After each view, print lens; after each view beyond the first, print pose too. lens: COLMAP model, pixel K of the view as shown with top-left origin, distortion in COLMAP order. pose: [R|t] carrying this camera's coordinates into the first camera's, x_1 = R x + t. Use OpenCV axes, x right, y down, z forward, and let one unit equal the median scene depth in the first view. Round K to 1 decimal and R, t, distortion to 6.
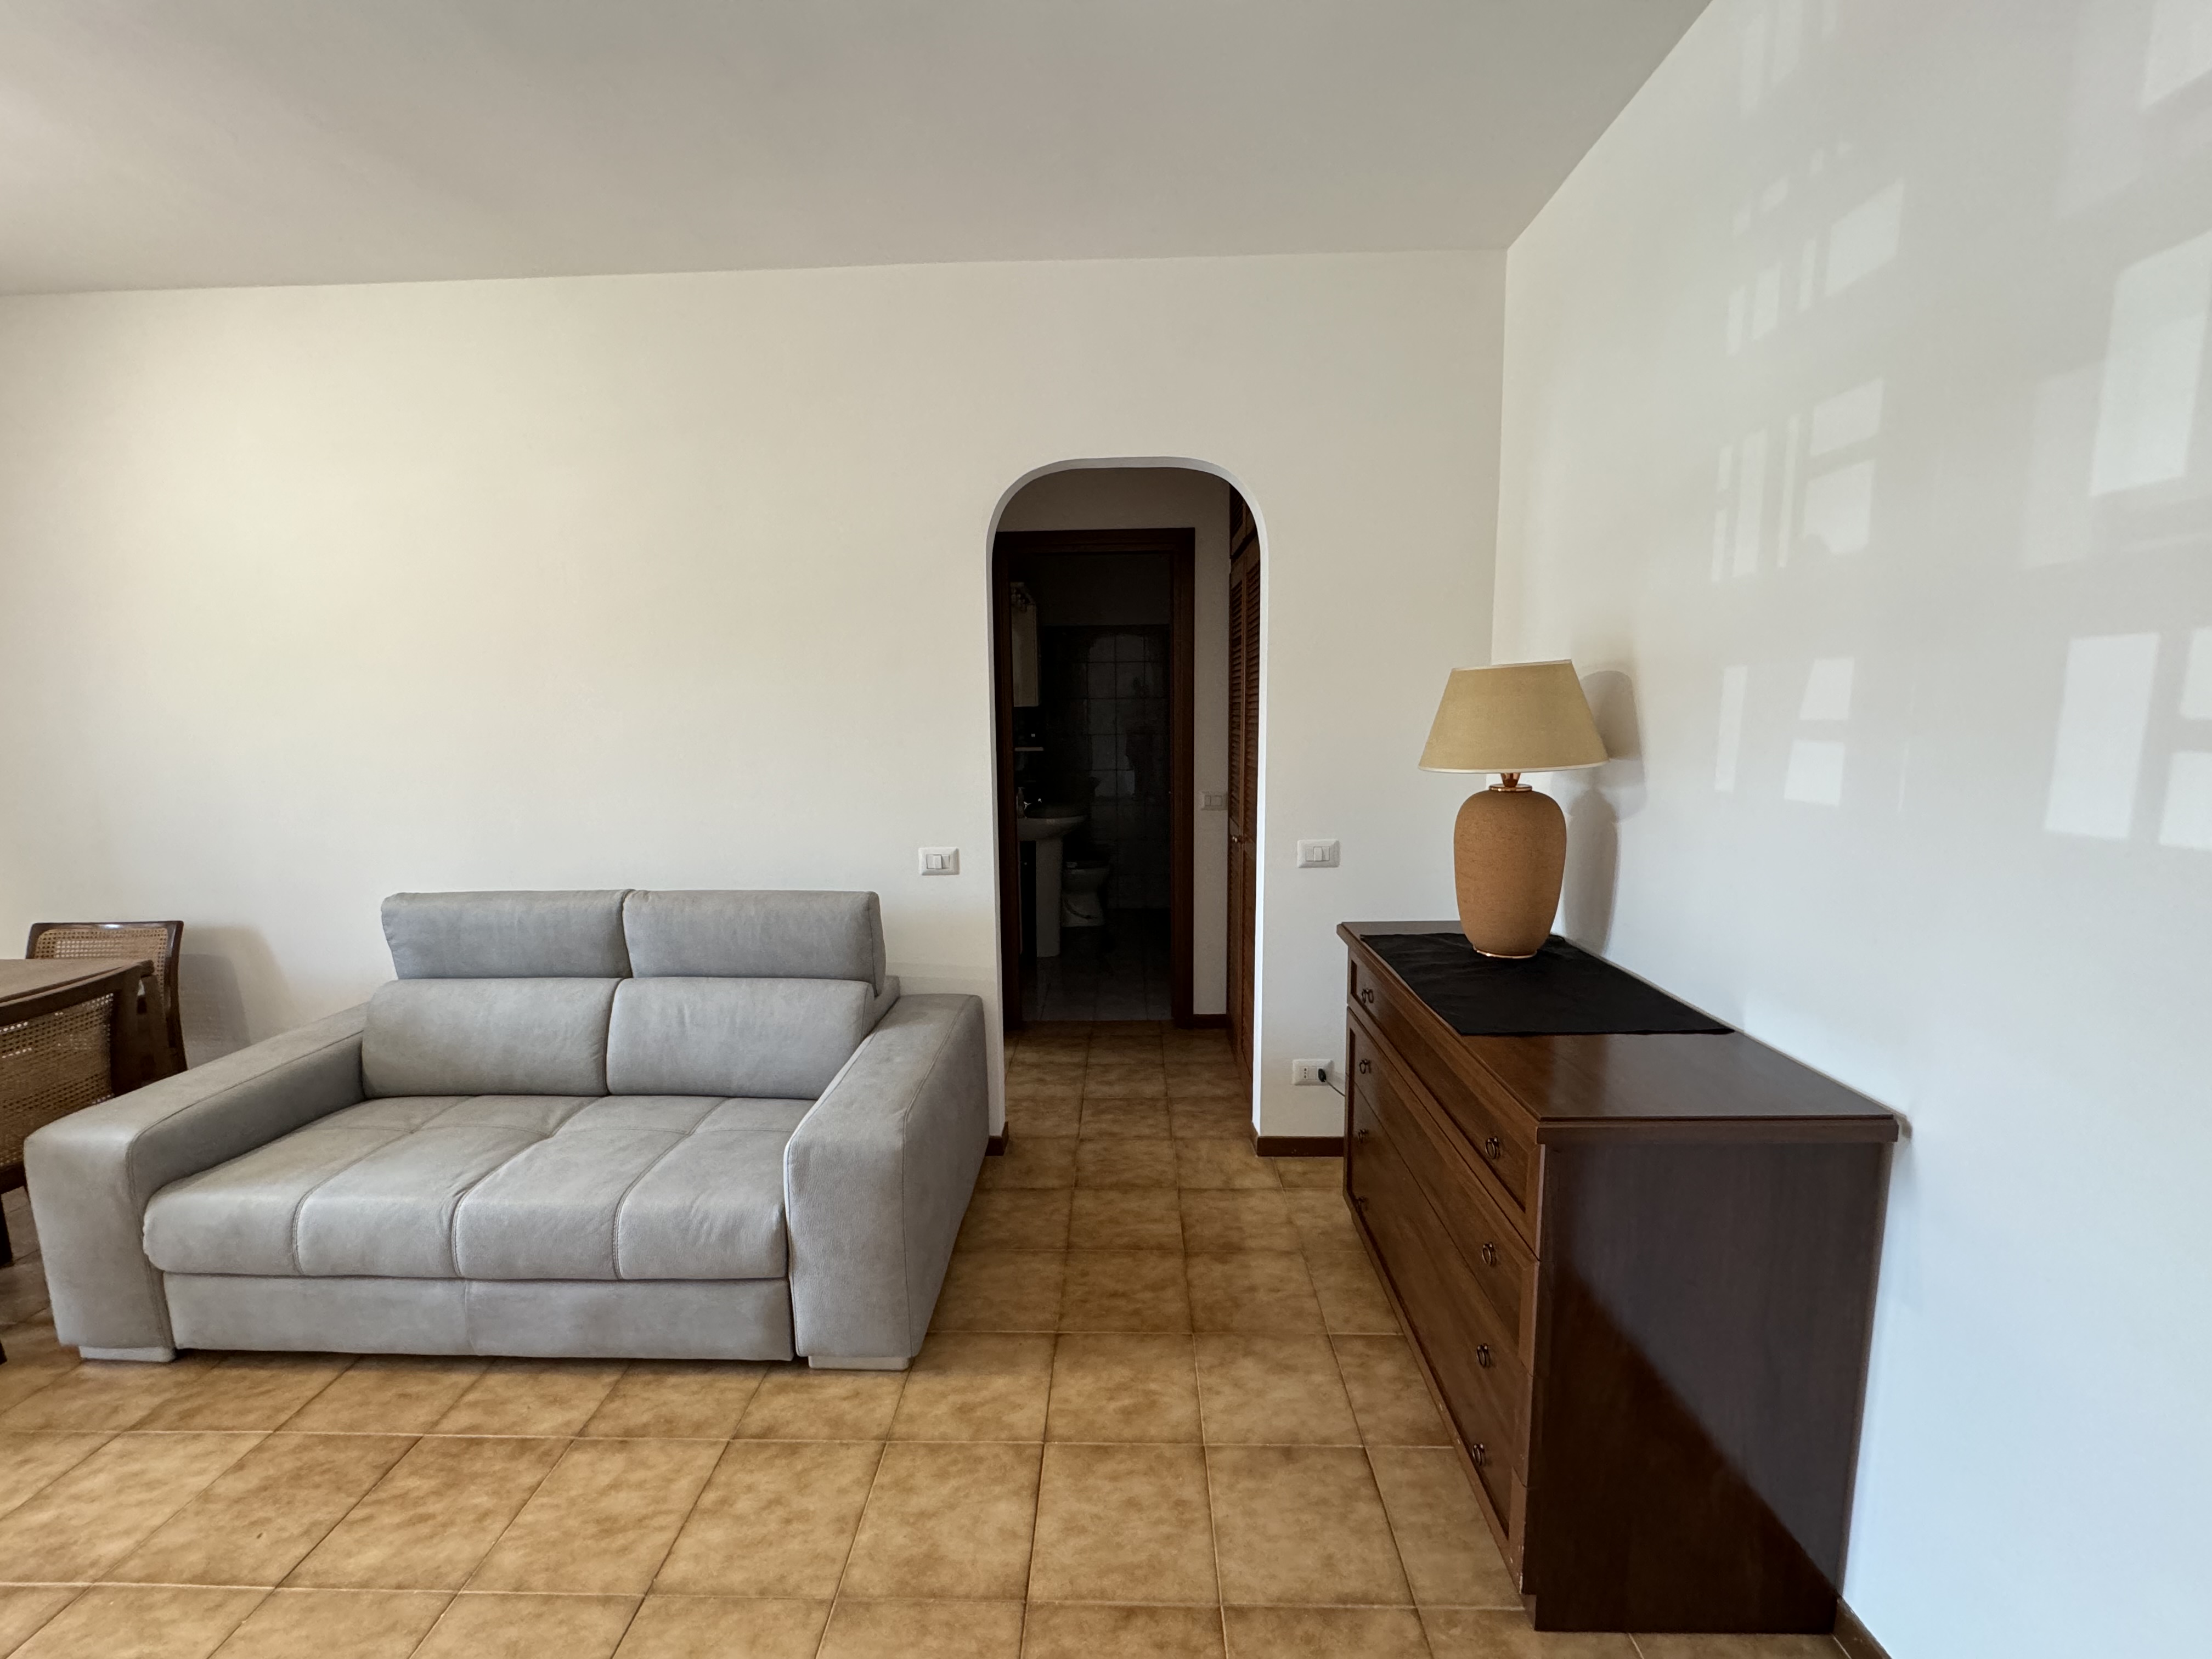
lens RADIAL K [[884.9, 0, 1106.0], [0, 884.9, 829.5], [0, 0, 1]] dist [-0.001560, 0.000495]
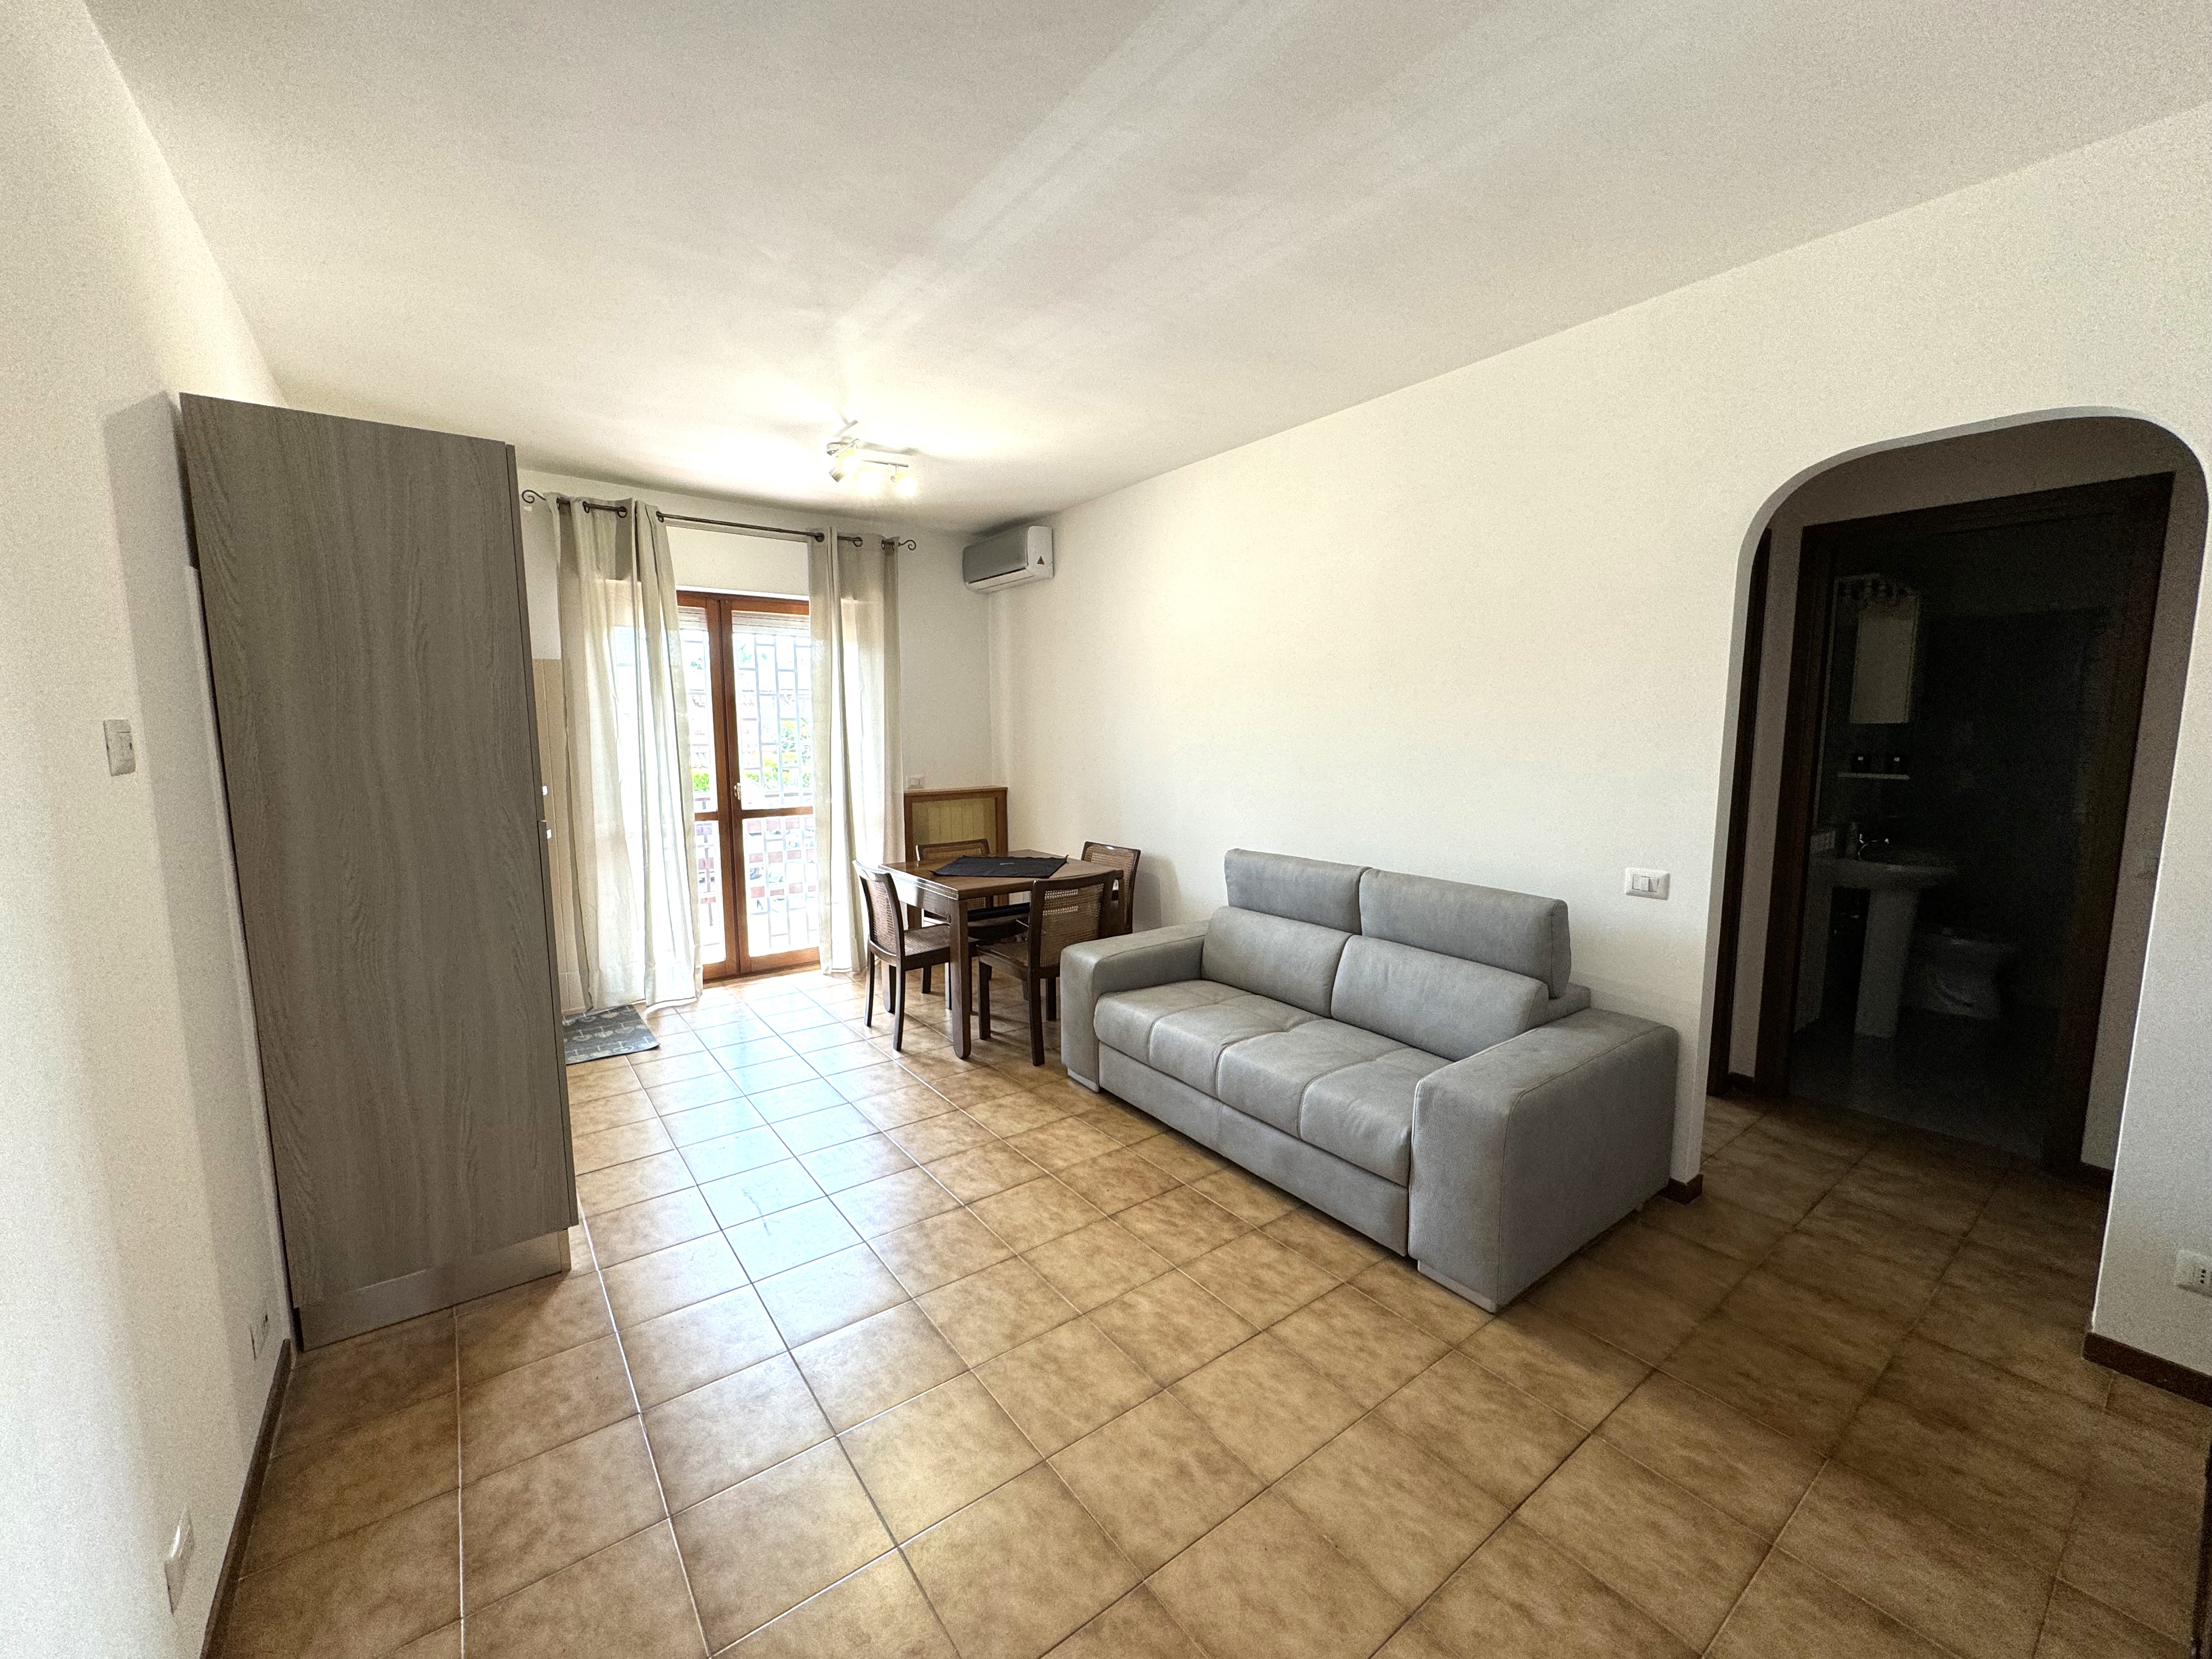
lens RADIAL K [[884.9, 0, 1106.0], [0, 884.9, 829.5], [0, 0, 1]] dist [-0.001560, 0.000495]
pose [[0.621551, 0.103287, -0.776534, 0.281986], [-0.110483, 0.992920, 0.043636, -0.000380], [0.775543, 0.058672, 0.628562, -0.135291]]
